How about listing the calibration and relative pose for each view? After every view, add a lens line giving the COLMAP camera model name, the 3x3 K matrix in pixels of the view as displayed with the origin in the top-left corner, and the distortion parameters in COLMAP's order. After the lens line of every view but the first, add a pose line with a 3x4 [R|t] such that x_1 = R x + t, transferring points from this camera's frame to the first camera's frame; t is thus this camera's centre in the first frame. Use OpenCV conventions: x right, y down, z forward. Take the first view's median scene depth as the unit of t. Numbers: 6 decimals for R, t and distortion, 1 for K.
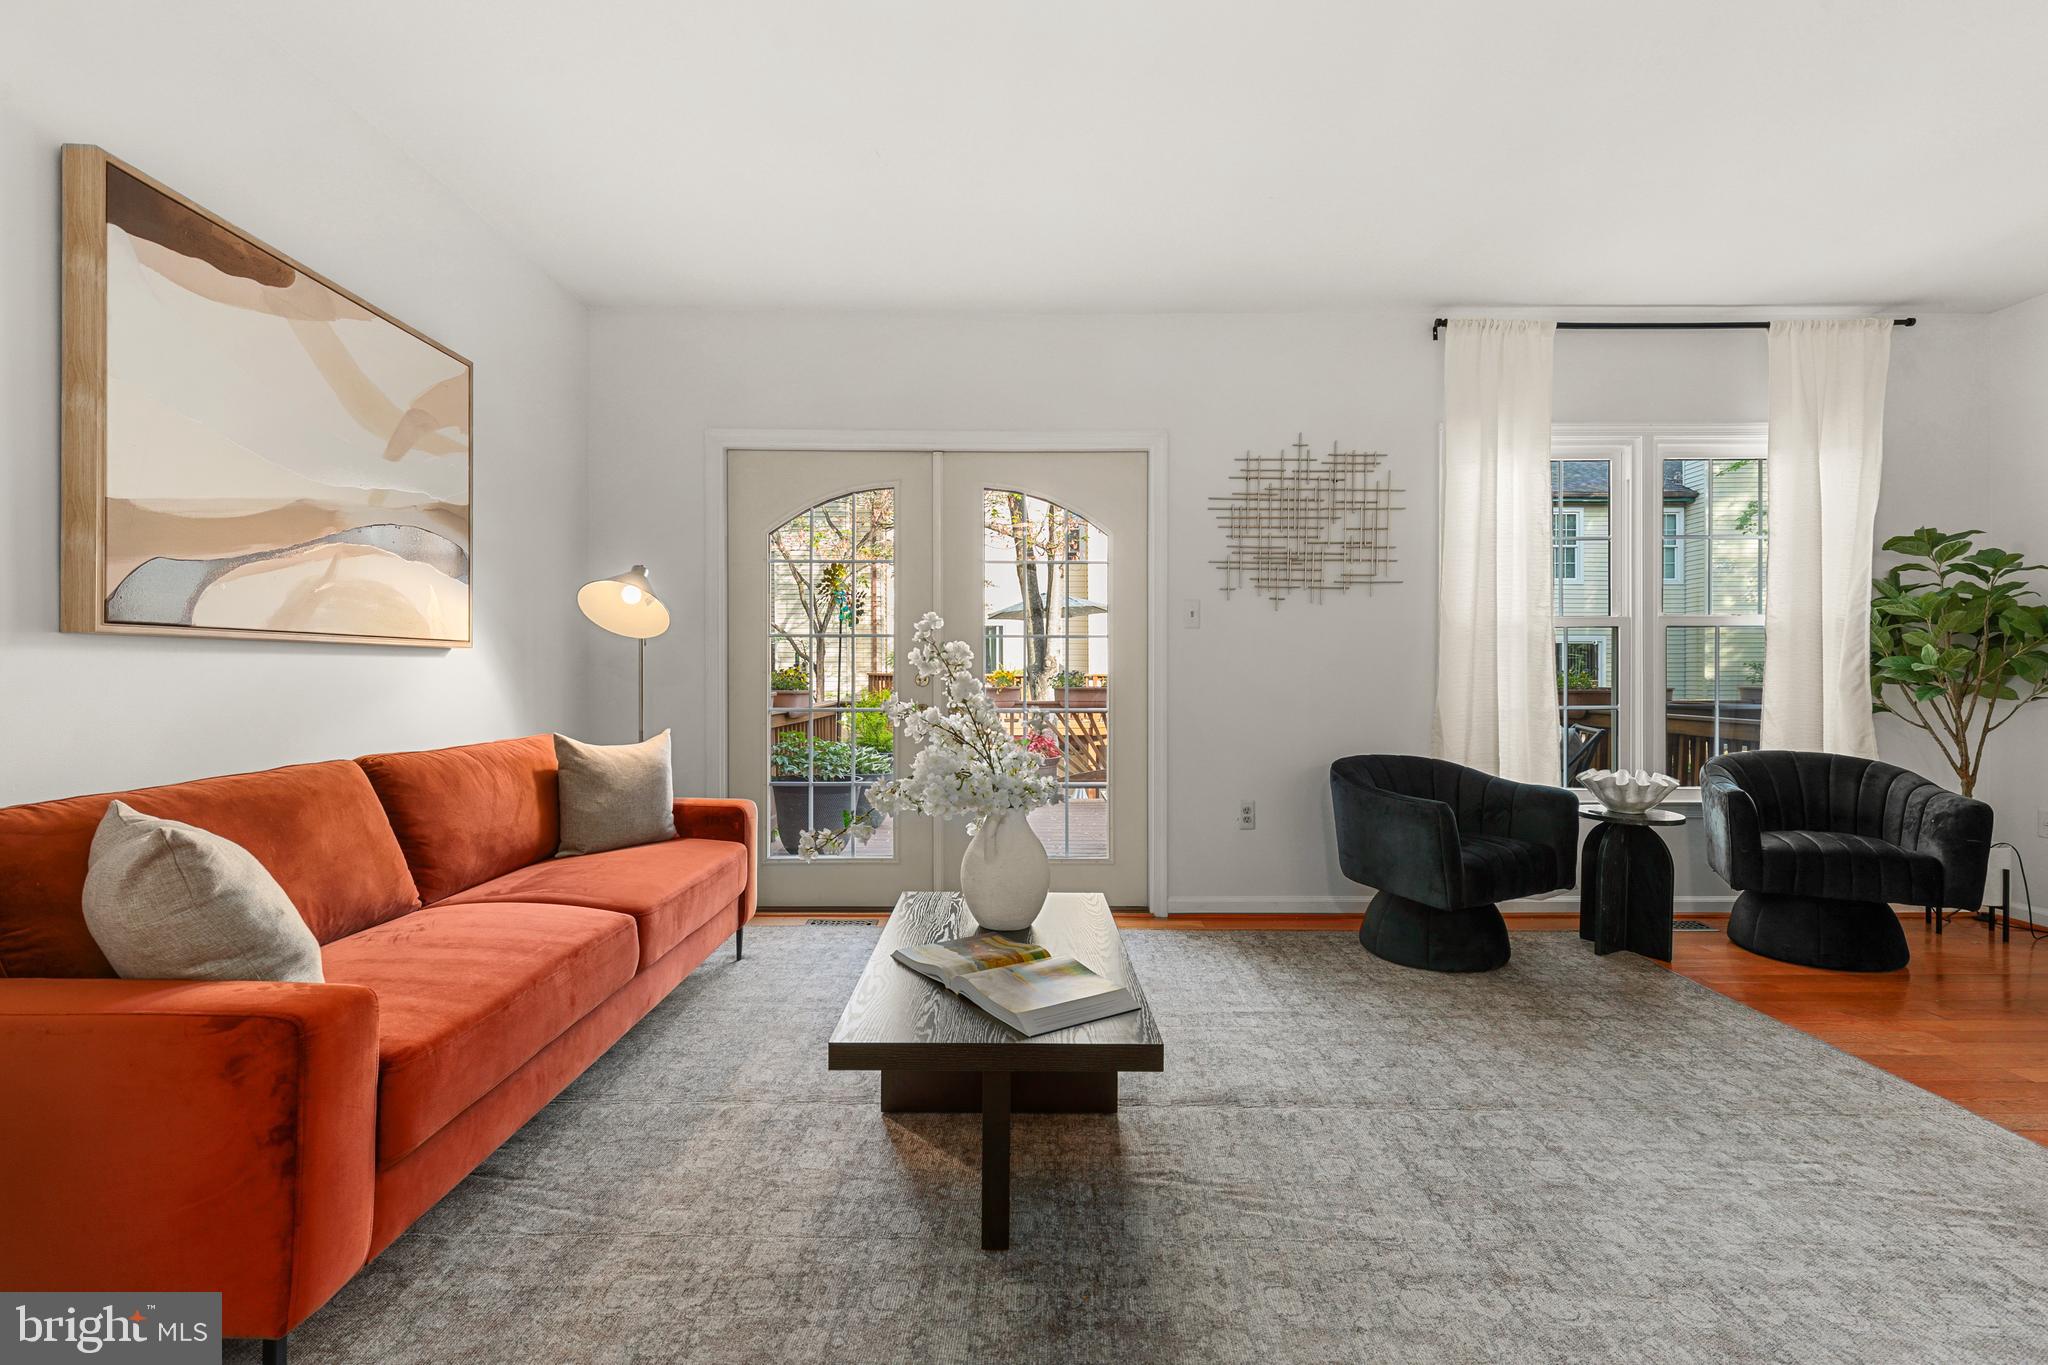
lens RADIAL K [[924.5, 0, 1017.3], [0, 924.5, 673.2], [0, 0, 1]] dist [0.000278, -0.000339]
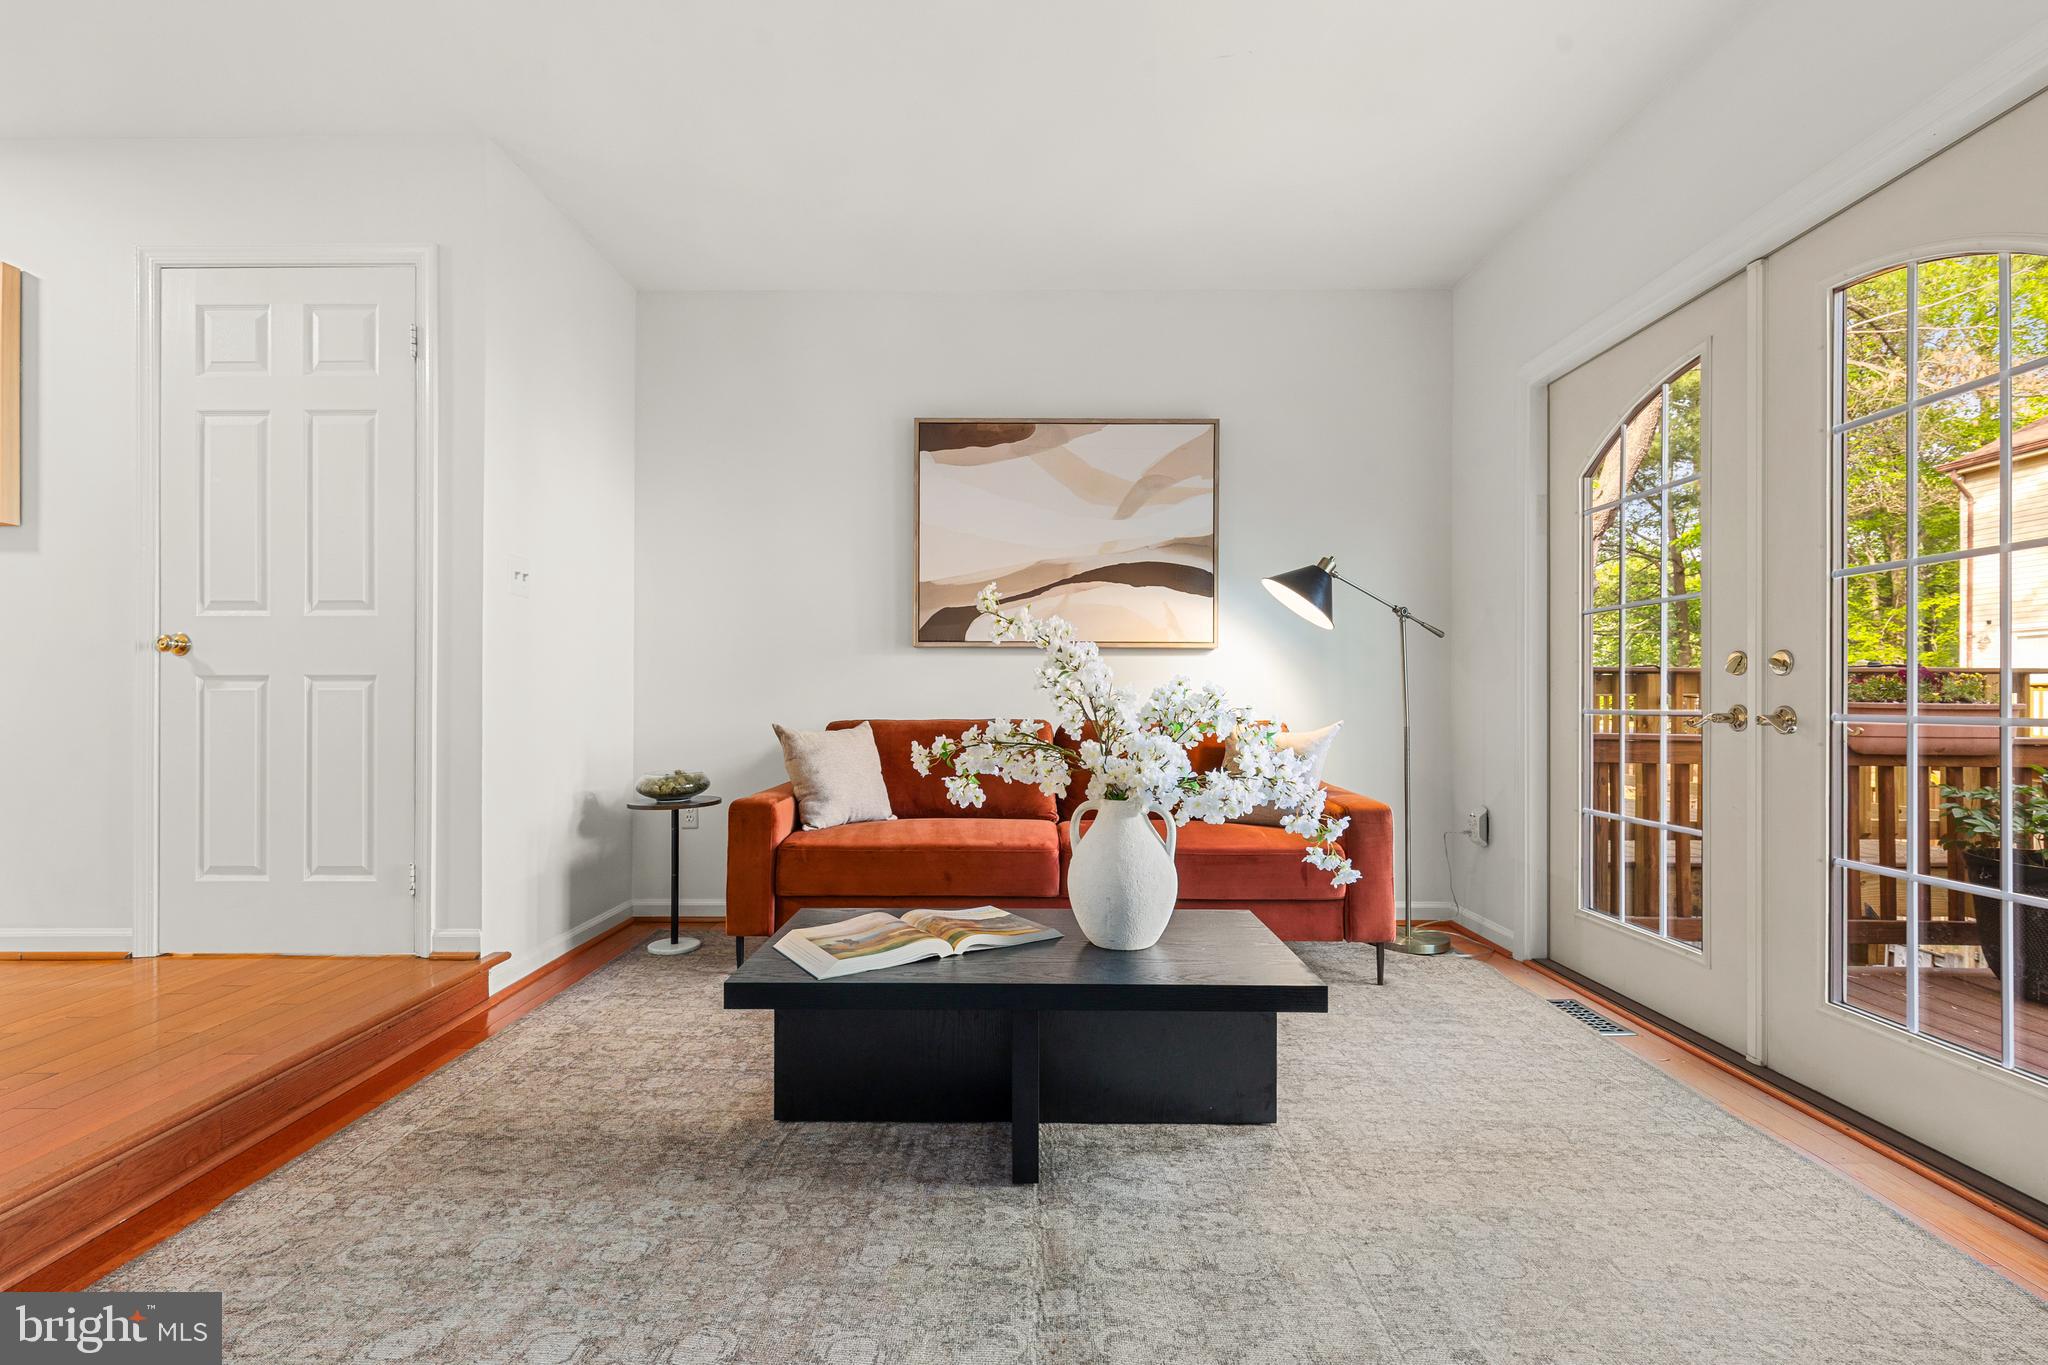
lens RADIAL K [[933.9, 0, 1018.1], [0, 933.9, 689.8], [0, 0, 1]] dist [0.008492, -0.000056]
pose [[-0.011977, -0.010337, -0.999875, 0.579431], [-0.006118, 0.999929, -0.010264, 0.038517], [0.999910, 0.005995, -0.012039, 0.640503]]
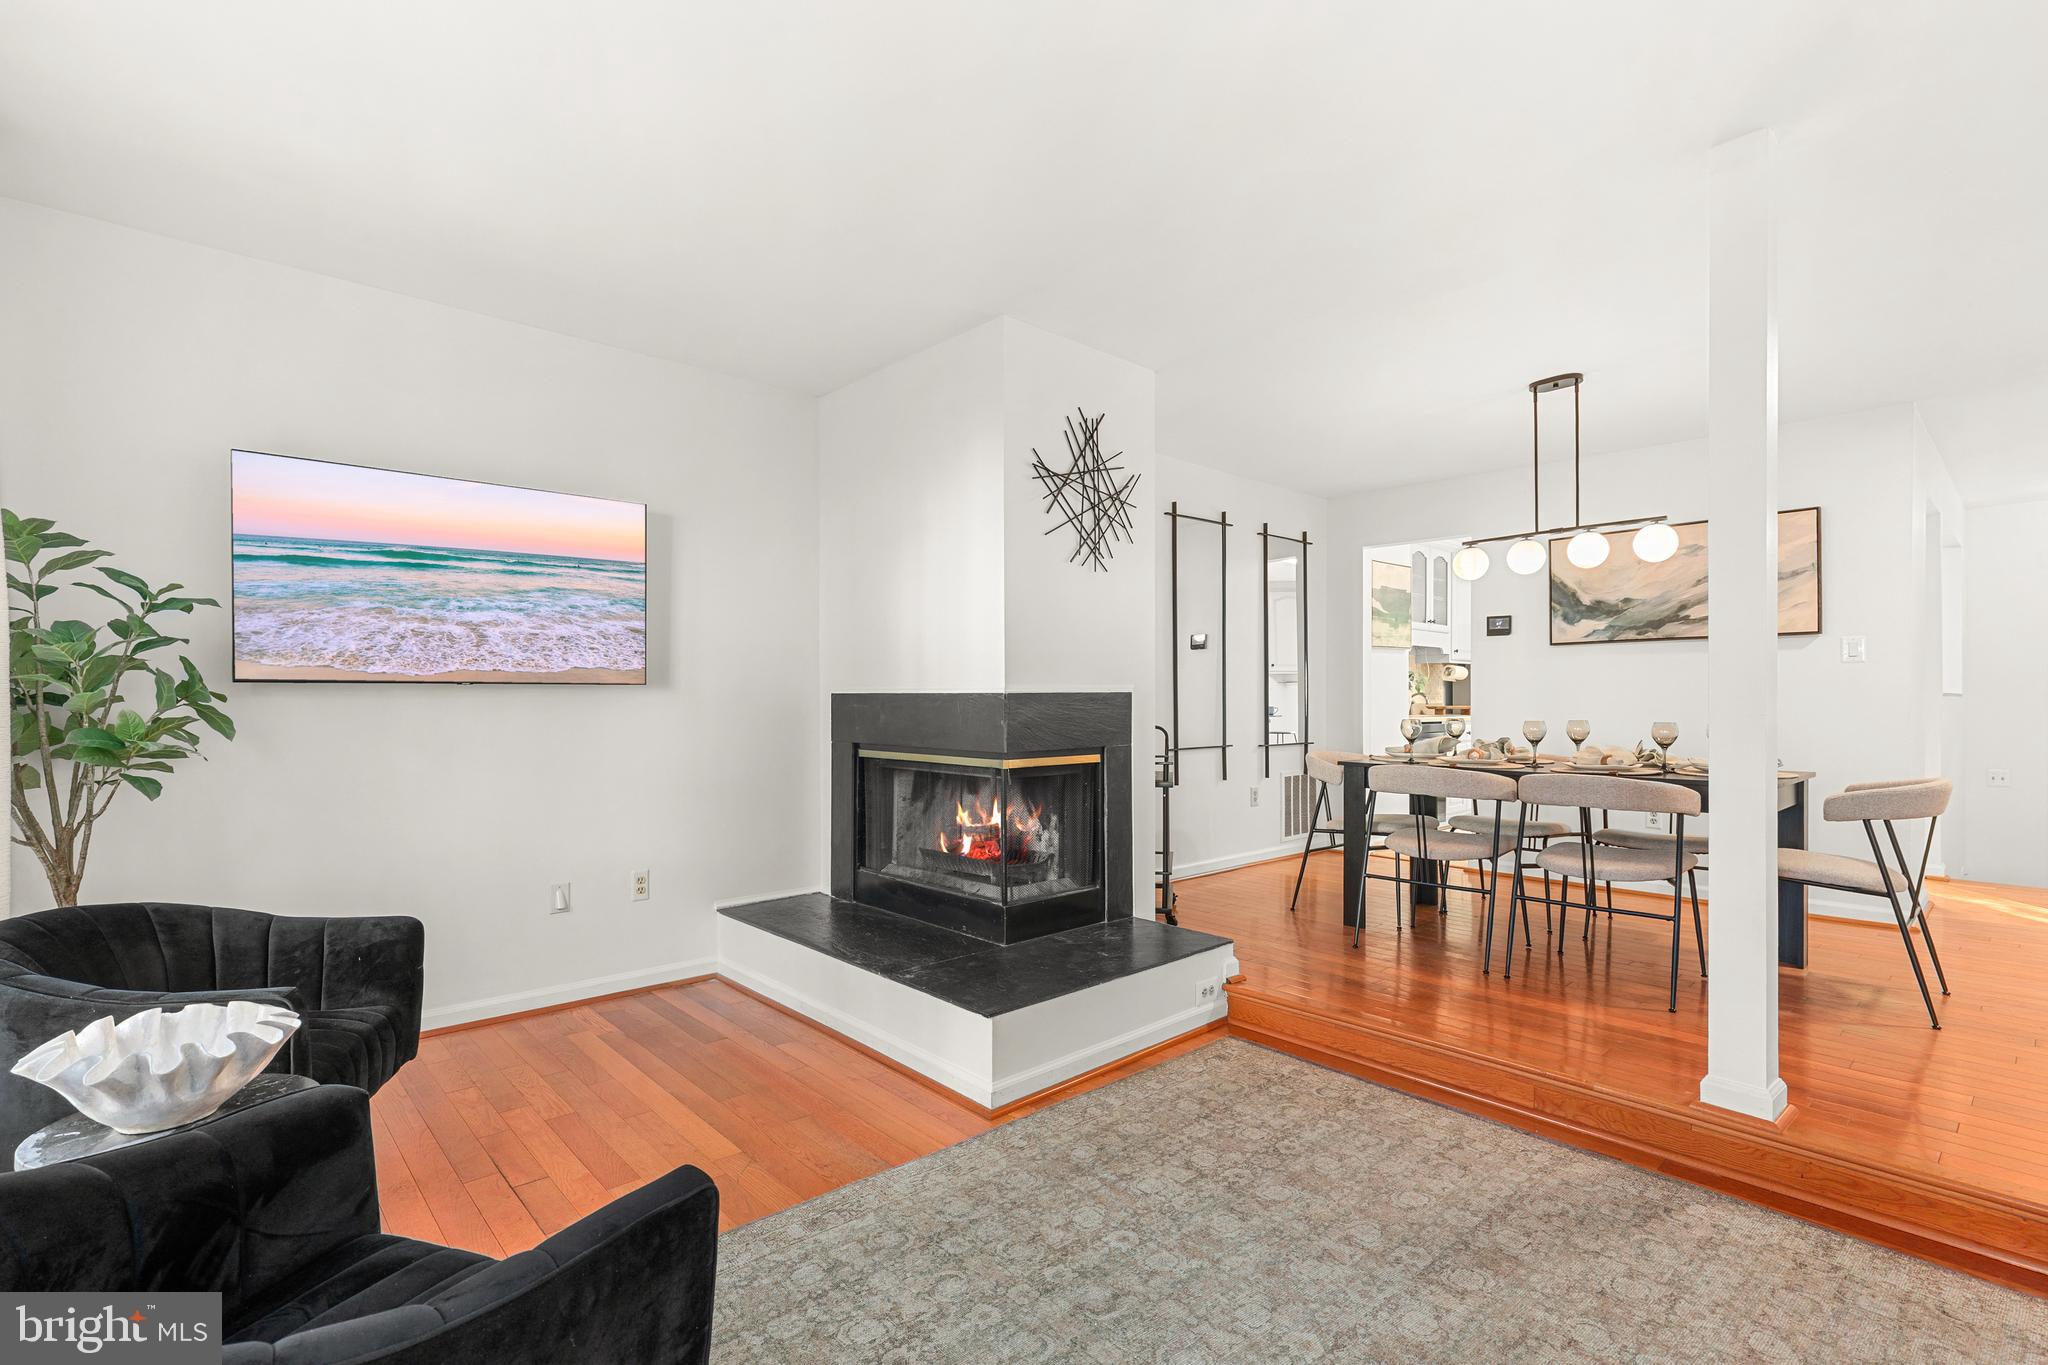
lens RADIAL K [[941.7, 0, 1012.8], [0, 941.7, 698.9], [0, 0, 1]] dist [0.002614, -0.000309]
pose [[-0.665540, -0.001342, 0.746361, 0.087064], [0.002231, 0.999990, 0.003787, -0.041962], [-0.746359, 0.004186, -0.665530, 1.016685]]
